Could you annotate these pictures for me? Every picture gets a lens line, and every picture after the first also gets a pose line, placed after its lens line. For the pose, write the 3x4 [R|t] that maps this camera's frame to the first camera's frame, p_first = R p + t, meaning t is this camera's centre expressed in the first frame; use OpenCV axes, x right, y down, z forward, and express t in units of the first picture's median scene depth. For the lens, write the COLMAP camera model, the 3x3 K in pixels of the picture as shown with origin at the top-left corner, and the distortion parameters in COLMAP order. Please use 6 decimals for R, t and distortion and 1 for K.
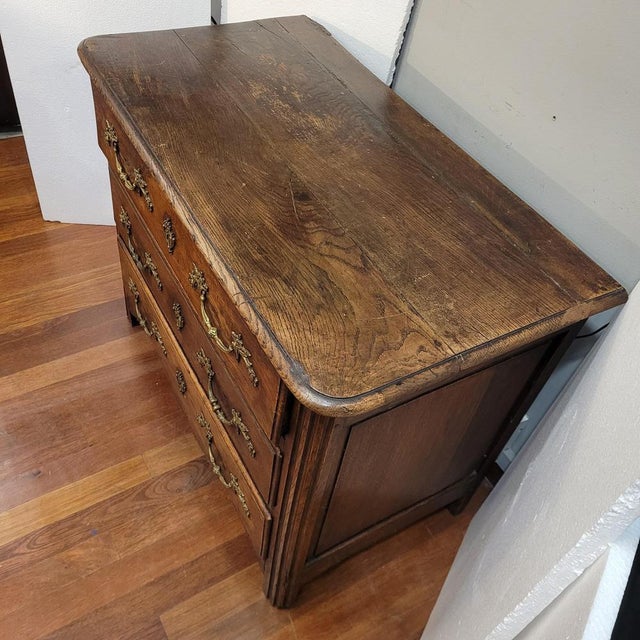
lens RADIAL K [[654.1, 0, 318.0], [0, 654.1, 315.8], [0, 0, 1]] dist [0.027614, 0.000000]
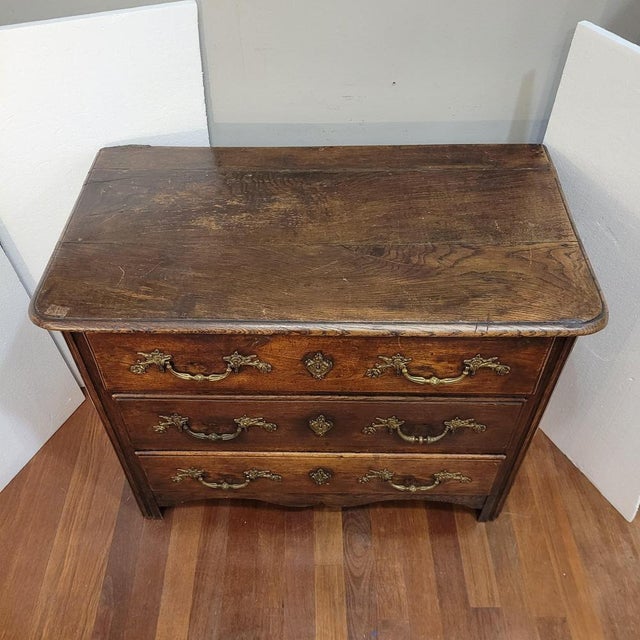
lens RADIAL K [[654.1, 0, 320.7], [0, 654.1, 313.5], [0, 0, 1]] dist [0.027614, 0.000000]
pose [[0.505213, -0.714706, 0.483690, -0.600347], [0.677965, 0.675485, 0.289972, -0.430969], [-0.533970, 0.181427, 0.825809, 0.098204]]
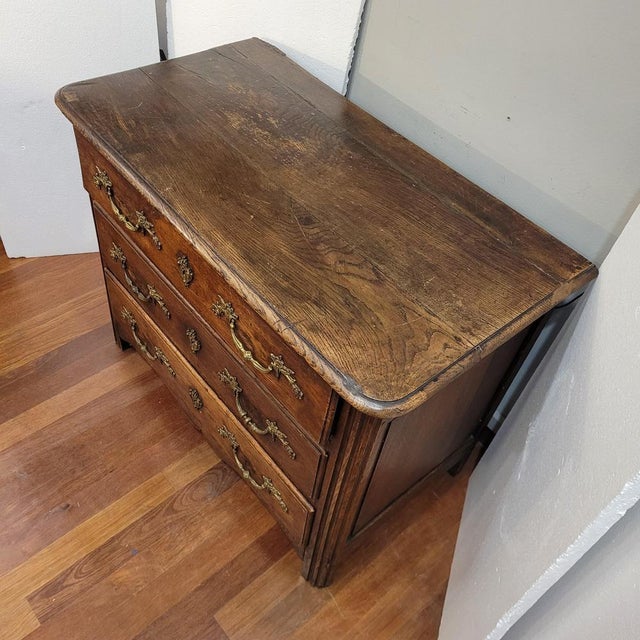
lens RADIAL K [[654.1, 0, 315.0], [0, 654.1, 314.4], [0, 0, 1]] dist [0.027614, 0.000000]
pose [[0.983359, -0.147337, 0.106288, -0.126337], [0.143468, 0.988711, 0.043215, -0.060397], [-0.111456, -0.027247, 0.993396, -0.084377]]
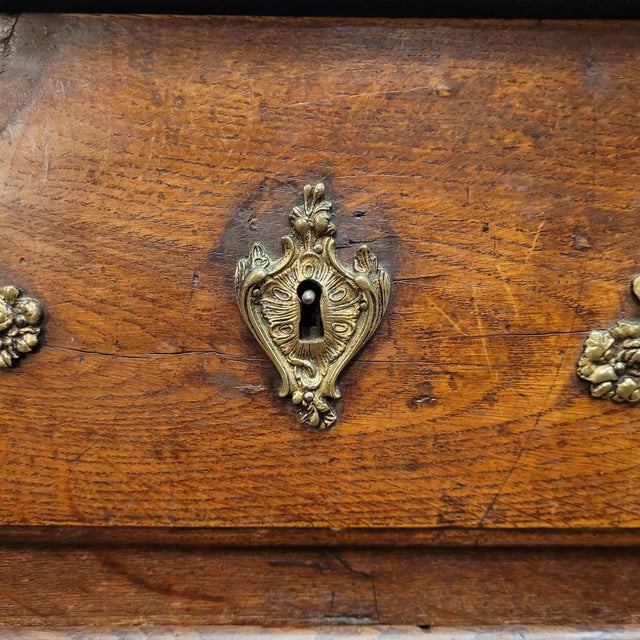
lens RADIAL K [[654.1, 0, 320.2], [0, 654.1, 317.1], [0, 0, 1]] dist [0.027614, 0.000000]
pose [[0.452566, -0.206111, 0.867584, -0.343540], [0.686010, 0.702058, -0.191062, -0.074301], [-0.569714, 0.681640, 0.459122, 0.815209]]
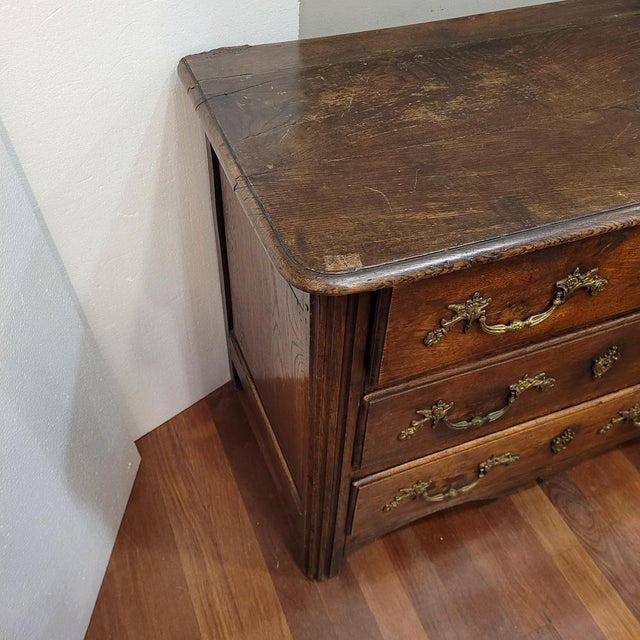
lens RADIAL K [[654.1, 0, 331.7], [0, 654.1, 315.7], [0, 0, 1]] dist [0.027614, 0.000000]
pose [[0.141021, -0.791580, 0.594570, -0.691946], [0.710925, 0.498932, 0.495634, -0.659461], [-0.688984, 0.352800, 0.633114, 0.713134]]
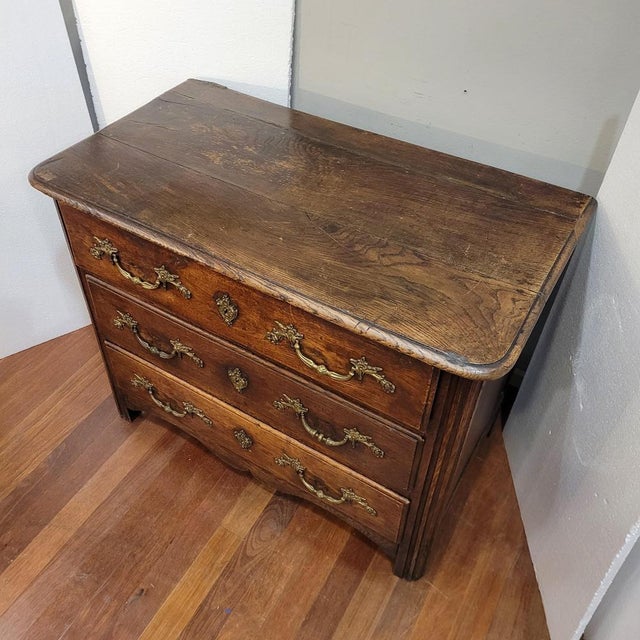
lens RADIAL K [[654.1, 0, 309.3], [0, 654.1, 312.5], [0, 0, 1]] dist [0.027614, 0.000000]
pose [[0.872125, -0.414121, 0.260581, -0.346909], [0.417003, 0.907695, 0.046884, -0.100606], [-0.255943, 0.067774, 0.964313, -0.059432]]
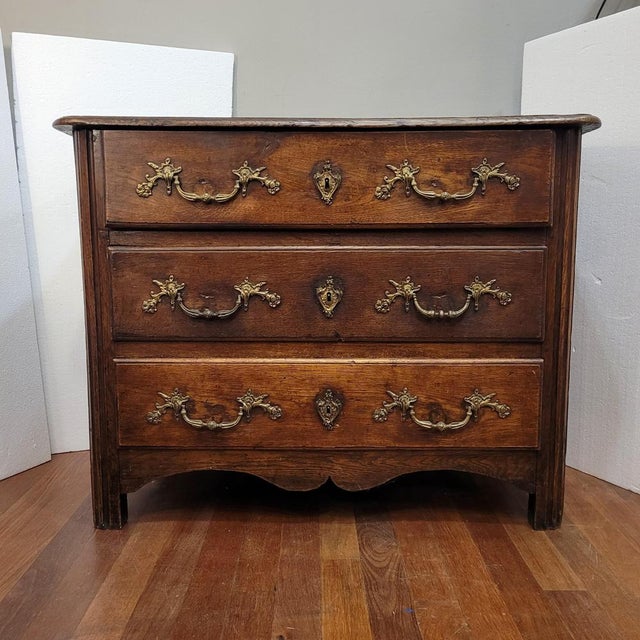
lens RADIAL K [[654.1, 0, 329.0], [0, 654.1, 307.8], [0, 0, 1]] dist [0.027614, 0.000000]
pose [[0.500903, -0.240965, 0.831283, -1.021394], [0.678157, 0.706044, -0.203973, 0.209785], [-0.537772, 0.665911, 0.517072, 0.523662]]
